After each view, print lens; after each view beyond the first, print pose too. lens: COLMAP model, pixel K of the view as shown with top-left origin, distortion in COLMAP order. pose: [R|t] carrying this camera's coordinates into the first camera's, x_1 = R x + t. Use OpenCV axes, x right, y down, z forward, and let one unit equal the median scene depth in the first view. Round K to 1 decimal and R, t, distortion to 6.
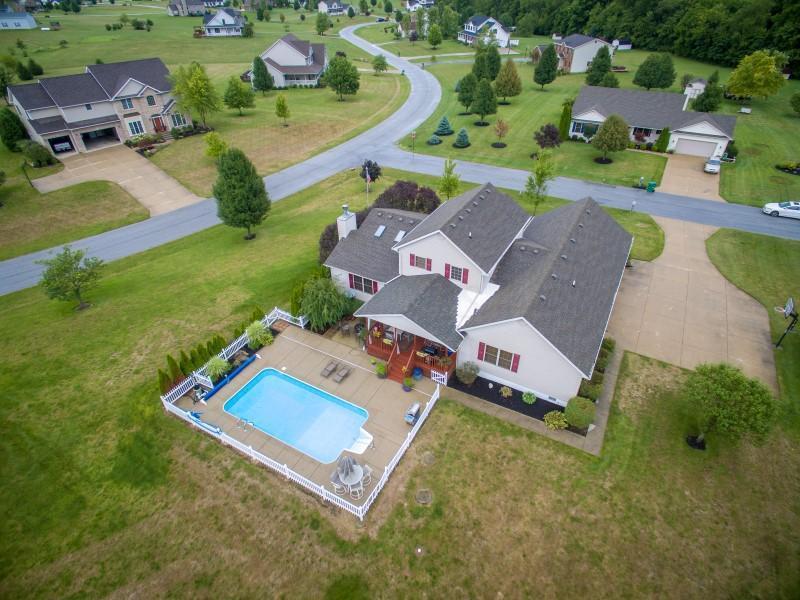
lens RADIAL K [[446.3, 0, 400.0], [0, 446.3, 300.0], [0, 0, 1]] dist [0.005639, -0.001081]
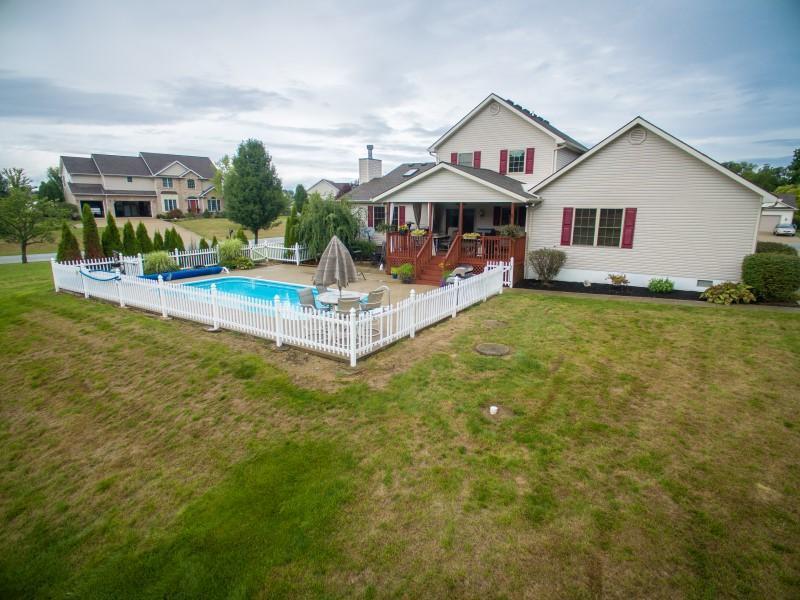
lens RADIAL K [[446.3, 0, 400.0], [0, 446.3, 300.0], [0, 0, 1]] dist [0.005639, -0.001081]
pose [[0.997855, 0.026232, -0.059975, -0.012002], [-0.048396, 0.912558, -0.406074, 0.450076], [0.044078, 0.408106, 0.911870, 0.430689]]
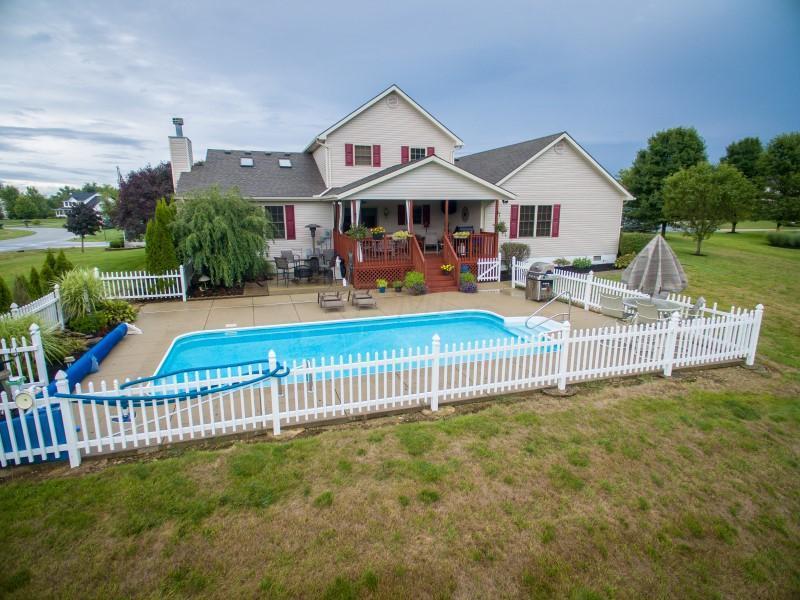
lens RADIAL K [[446.3, 0, 400.0], [0, 446.3, 300.0], [0, 0, 1]] dist [0.005639, -0.001081]
pose [[0.678758, -0.144391, 0.720027, -0.445457], [0.430046, 0.872927, -0.230344, 0.292573], [-0.595271, 0.465993, 0.654601, 0.660437]]
